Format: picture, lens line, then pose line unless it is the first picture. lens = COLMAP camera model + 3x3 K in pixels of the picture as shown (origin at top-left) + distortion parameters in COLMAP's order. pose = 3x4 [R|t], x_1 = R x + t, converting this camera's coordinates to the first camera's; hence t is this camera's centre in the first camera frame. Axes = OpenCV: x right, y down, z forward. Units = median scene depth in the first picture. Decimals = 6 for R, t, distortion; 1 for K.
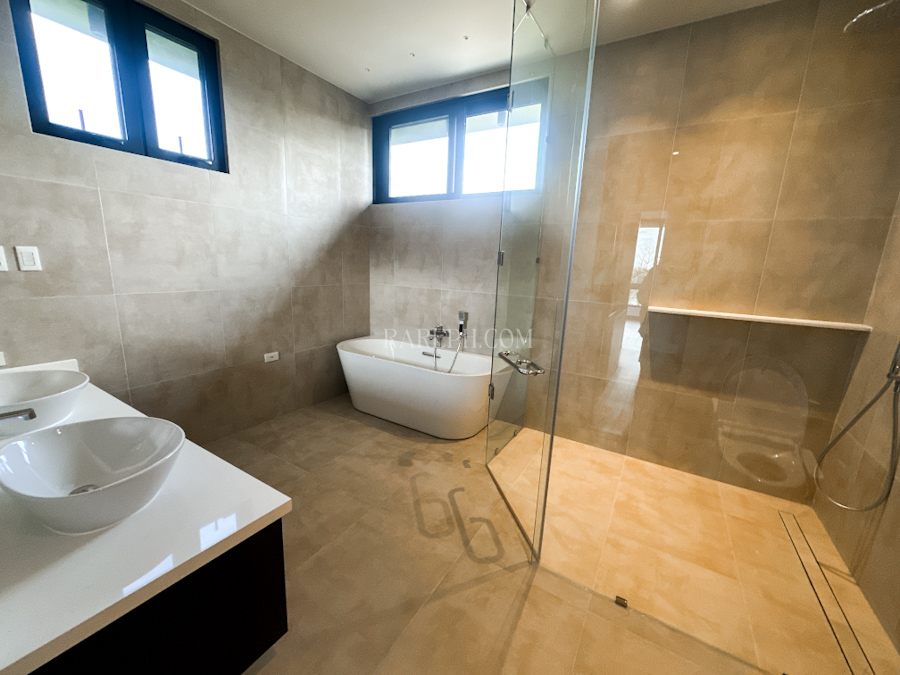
lens RADIAL K [[363.1, 0, 449.1], [0, 363.1, 338.2], [0, 0, 1]] dist [-0.007973, 0.002329]
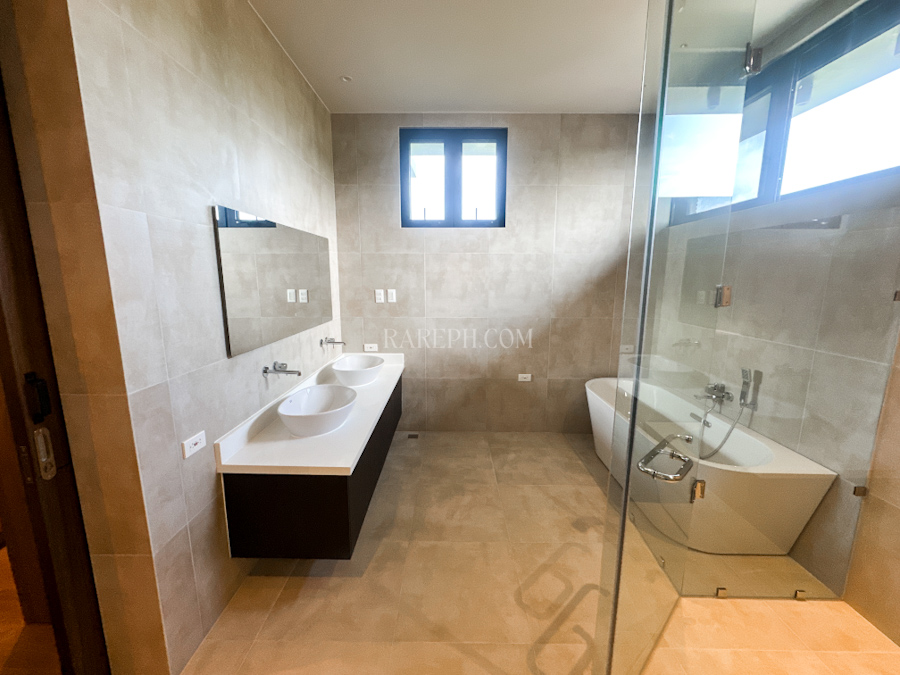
lens RADIAL K [[363.1, 0, 446.6], [0, 363.1, 338.1], [0, 0, 1]] dist [-0.007973, 0.002329]
pose [[0.503375, 0.106696, -0.857455, 0.409357], [-0.161569, 0.986467, 0.027899, -0.073391], [0.848828, 0.124495, 0.513802, 0.219528]]
